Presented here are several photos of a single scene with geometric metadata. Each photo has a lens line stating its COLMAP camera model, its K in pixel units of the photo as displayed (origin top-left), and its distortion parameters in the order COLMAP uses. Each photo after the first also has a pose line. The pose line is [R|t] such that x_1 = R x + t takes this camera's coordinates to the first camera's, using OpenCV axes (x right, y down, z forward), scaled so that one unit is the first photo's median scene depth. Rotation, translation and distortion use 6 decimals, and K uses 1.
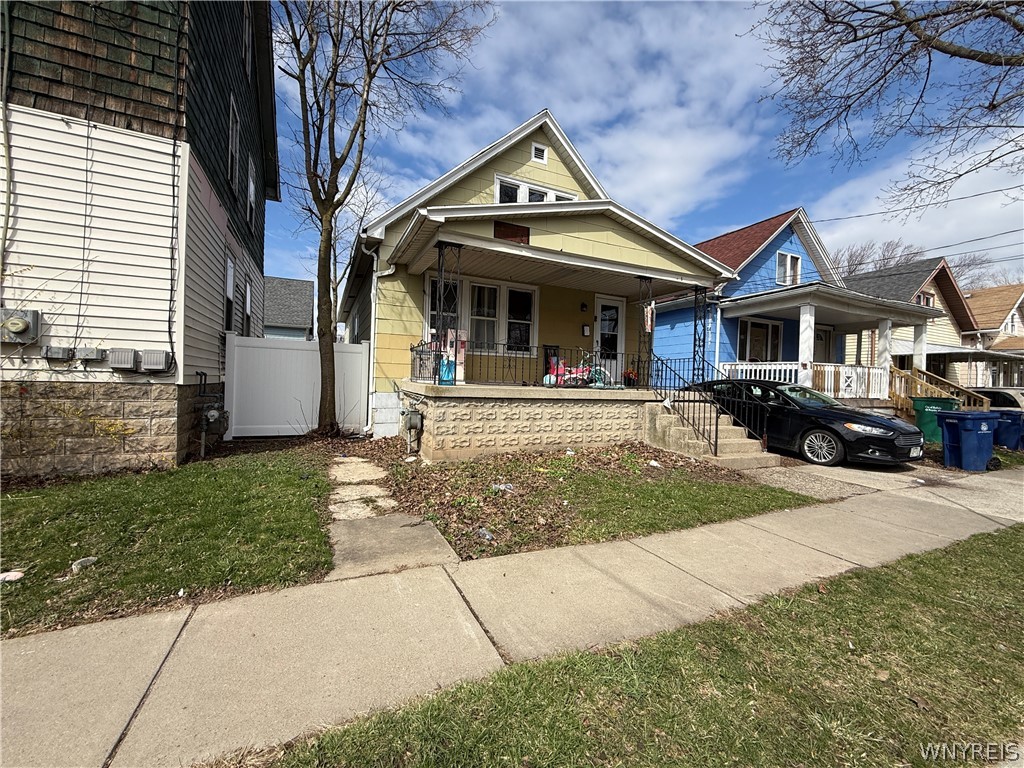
lens RADIAL K [[406.7, 0, 510.3], [0, 406.7, 382.6], [0, 0, 1]] dist [-0.000018, 0.000512]
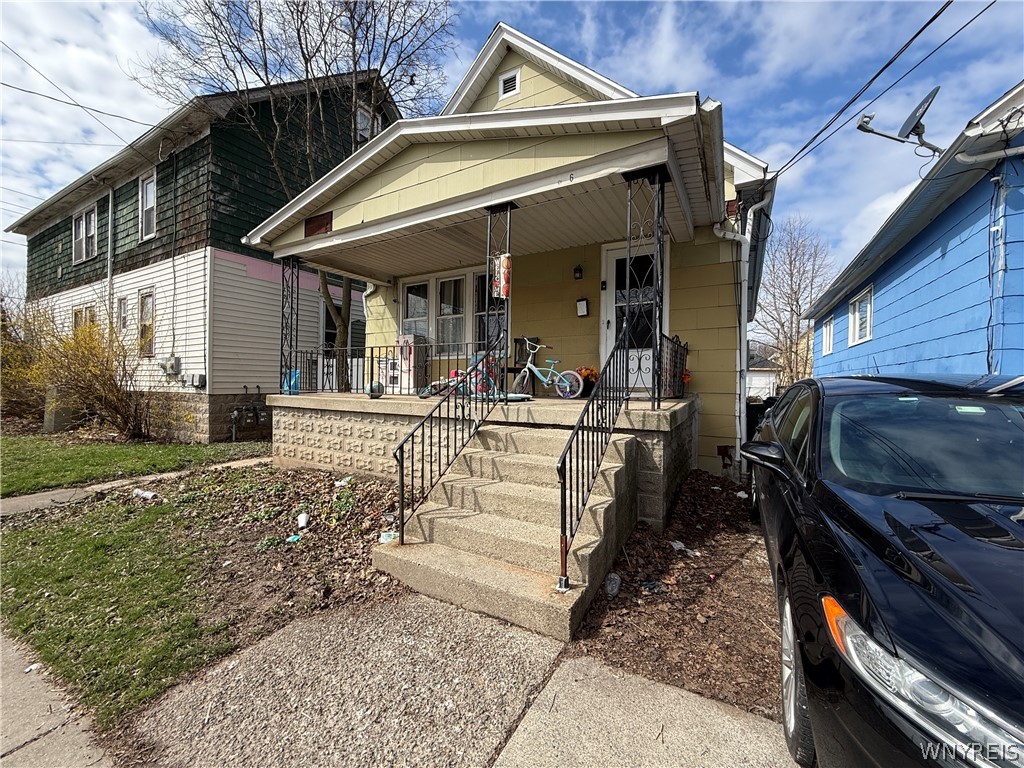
lens RADIAL K [[406.7, 0, 511.6], [0, 406.7, 383.9], [0, 0, 1]] dist [-0.000018, 0.000512]
pose [[0.578895, -0.019841, -0.815160, 0.878510], [0.007003, 0.999788, -0.019361, 0.002967], [0.815372, 0.005499, 0.578912, 0.746568]]
